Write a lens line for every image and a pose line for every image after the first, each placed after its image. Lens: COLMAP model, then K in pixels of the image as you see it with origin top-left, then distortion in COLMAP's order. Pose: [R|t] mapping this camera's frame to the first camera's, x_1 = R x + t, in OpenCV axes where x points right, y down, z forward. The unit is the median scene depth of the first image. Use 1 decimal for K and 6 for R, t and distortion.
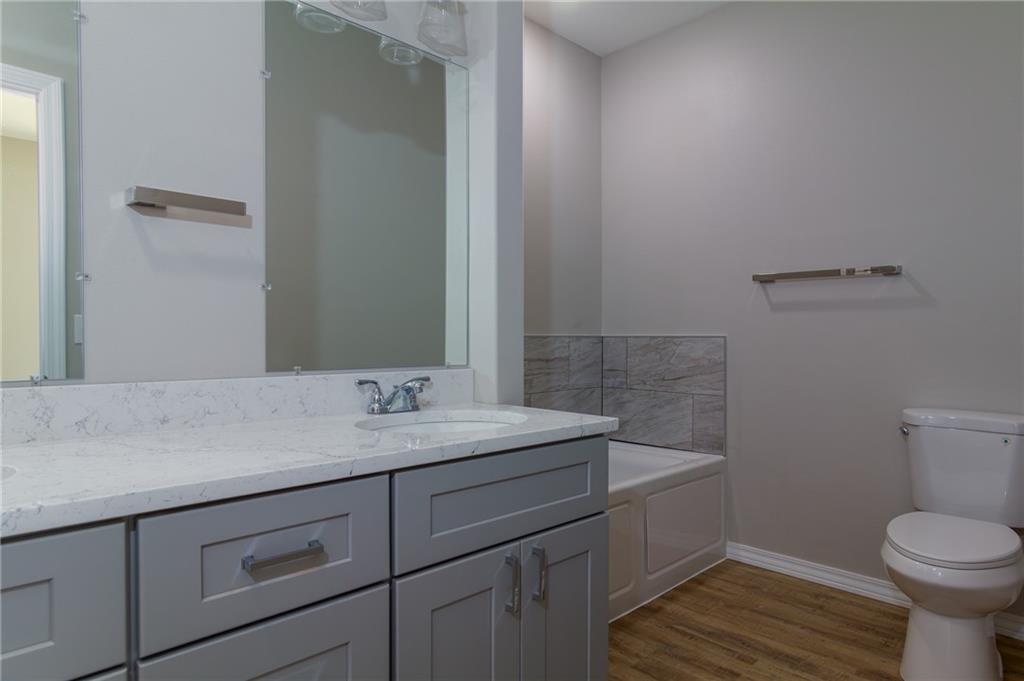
lens RADIAL K [[581.0, 0, 510.6], [0, 581.0, 335.1], [0, 0, 1]] dist [0.005875, -0.001207]
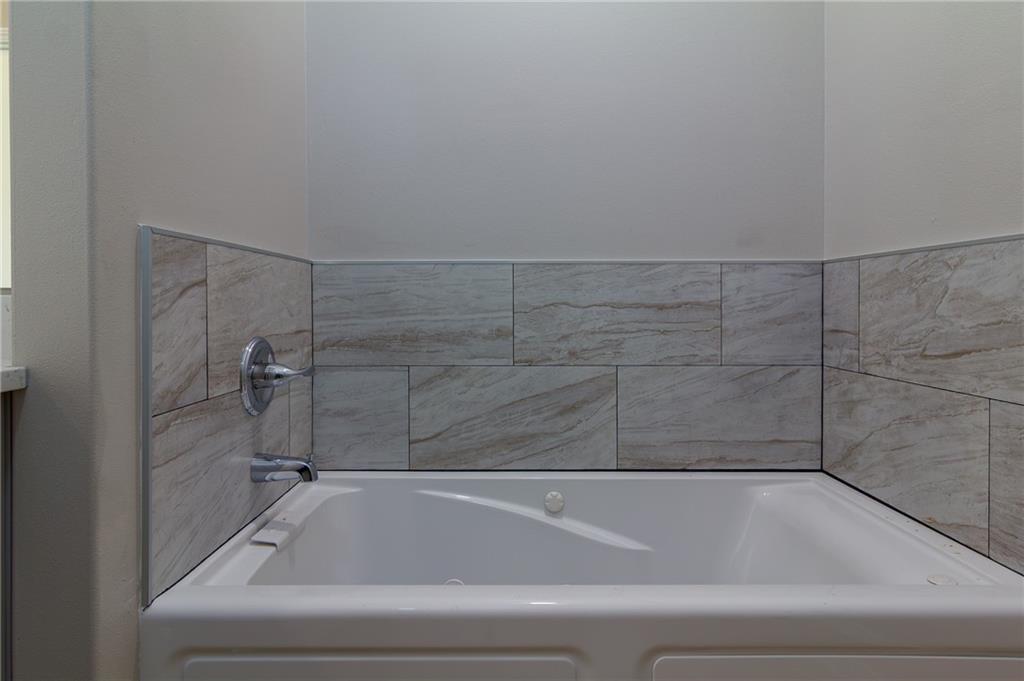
lens RADIAL K [[581.0, 0, 521.9], [0, 581.0, 297.3], [0, 0, 1]] dist [0.005875, -0.001207]
pose [[0.729832, -0.009011, -0.683567, 0.327824], [0.005407, 0.999958, -0.007410, 0.036604], [0.683605, 0.001712, 0.729850, 0.502034]]
